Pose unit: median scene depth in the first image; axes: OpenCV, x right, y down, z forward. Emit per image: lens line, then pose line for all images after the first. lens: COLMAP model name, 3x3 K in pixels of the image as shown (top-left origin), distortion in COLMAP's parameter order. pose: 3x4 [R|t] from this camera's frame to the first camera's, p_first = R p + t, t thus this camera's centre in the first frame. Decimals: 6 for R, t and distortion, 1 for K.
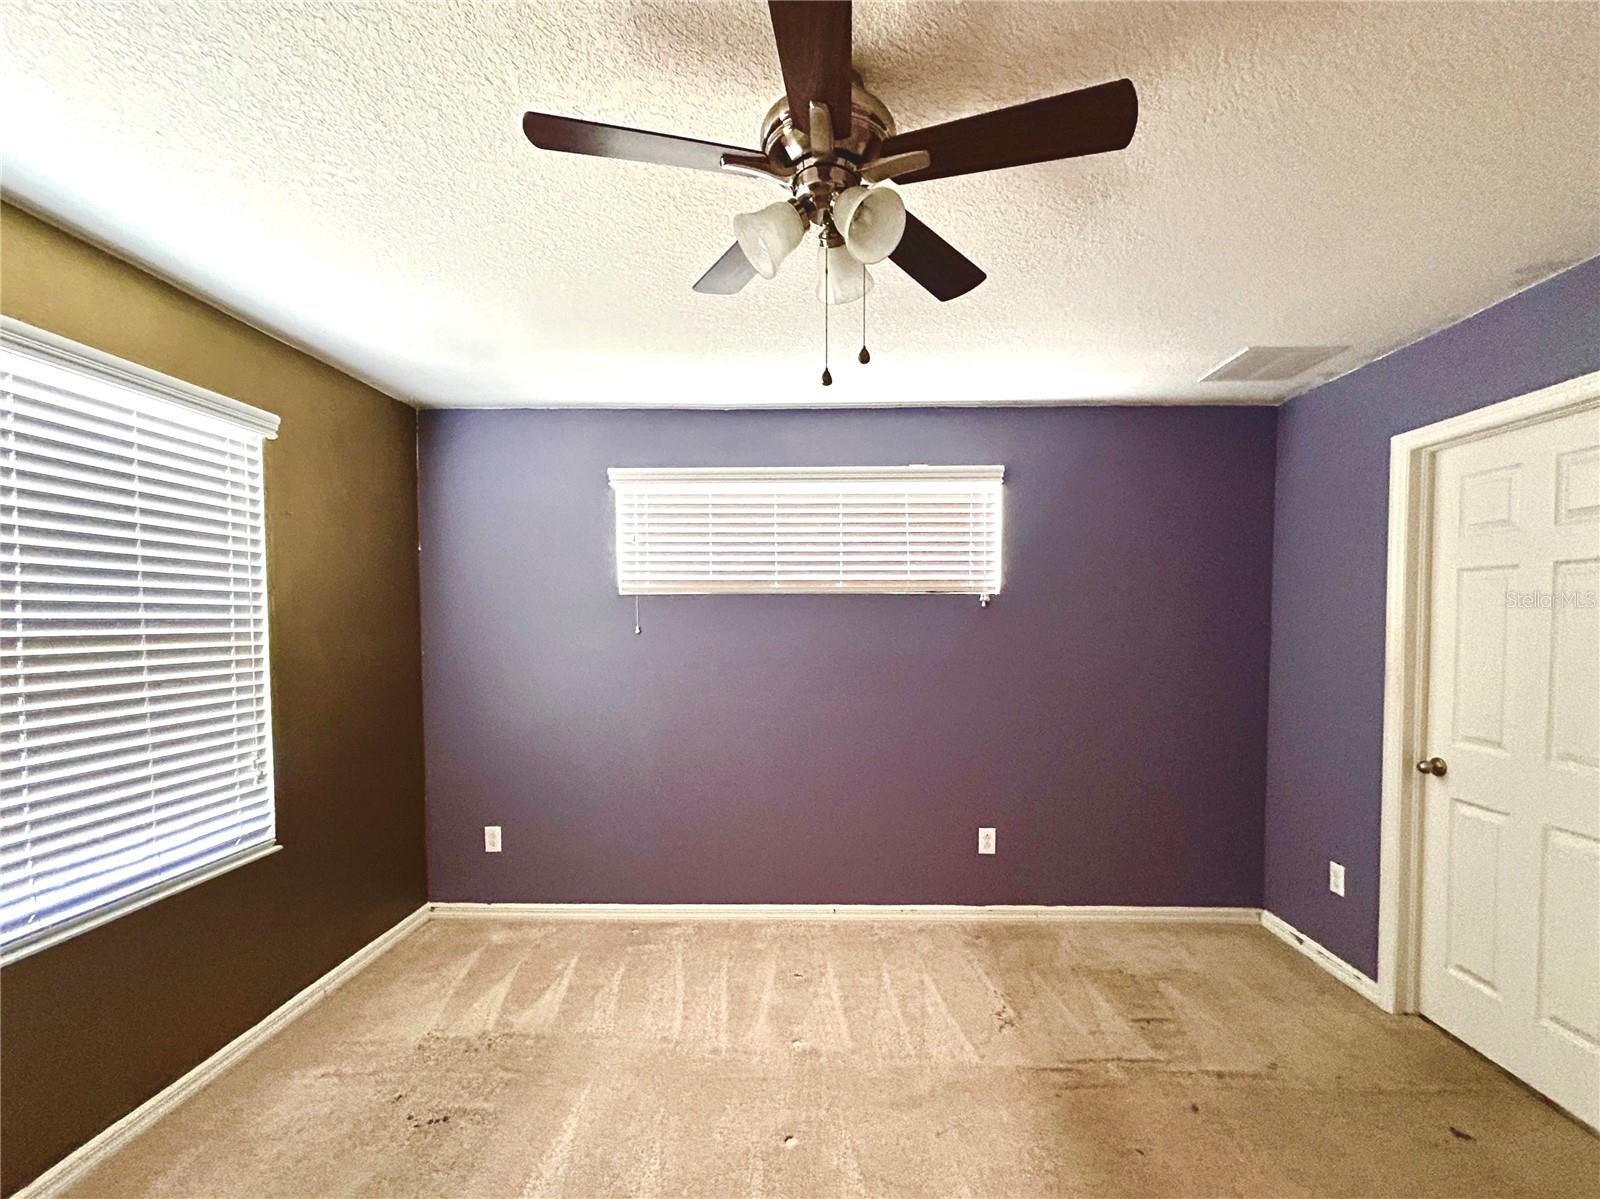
lens RADIAL K [[728.3, 0, 806.3], [0, 728.3, 648.5], [0, 0, 1]] dist [0.000385, 0.000529]
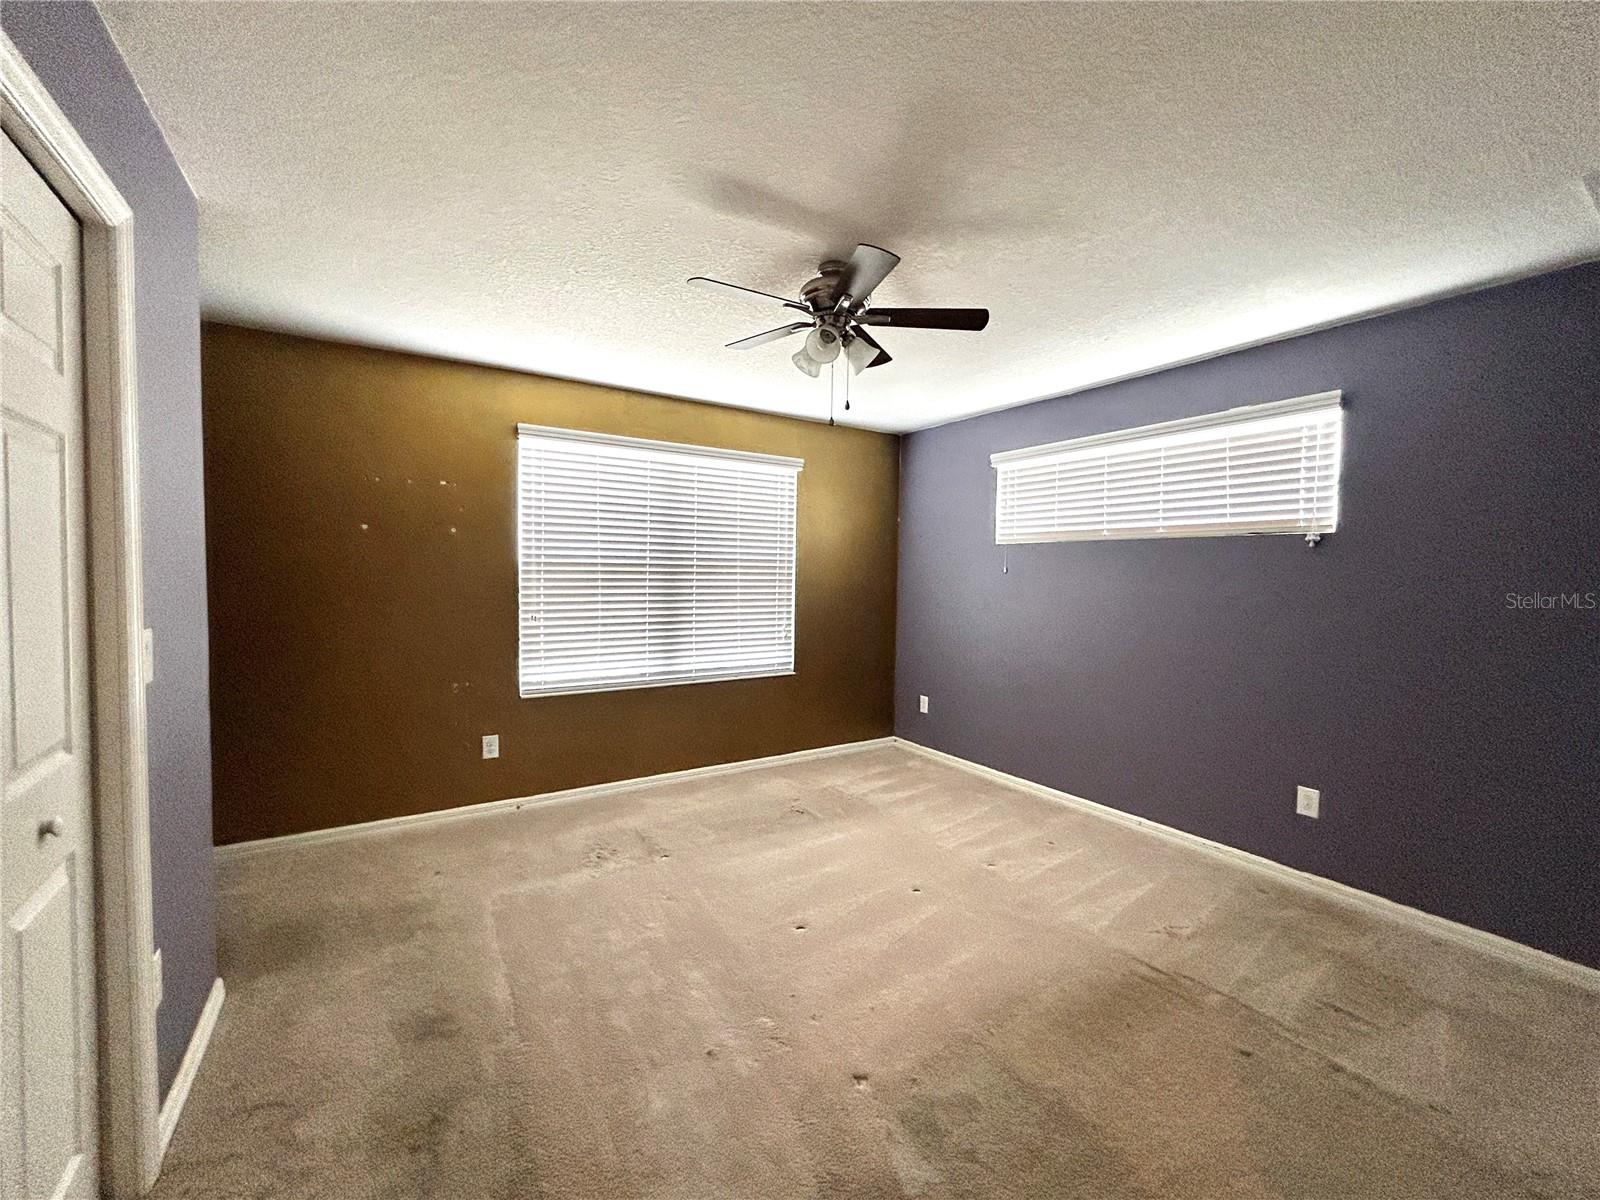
lens RADIAL K [[648.2, 0, 796.8], [0, 648.2, 598.7], [0, 0, 1]] dist [0.000357, 0.000101]
pose [[0.551933, 0.042750, -0.832792, 0.600058], [-0.048514, 0.998640, 0.019111, 0.025243], [0.832476, 0.029854, 0.553256, 0.003545]]
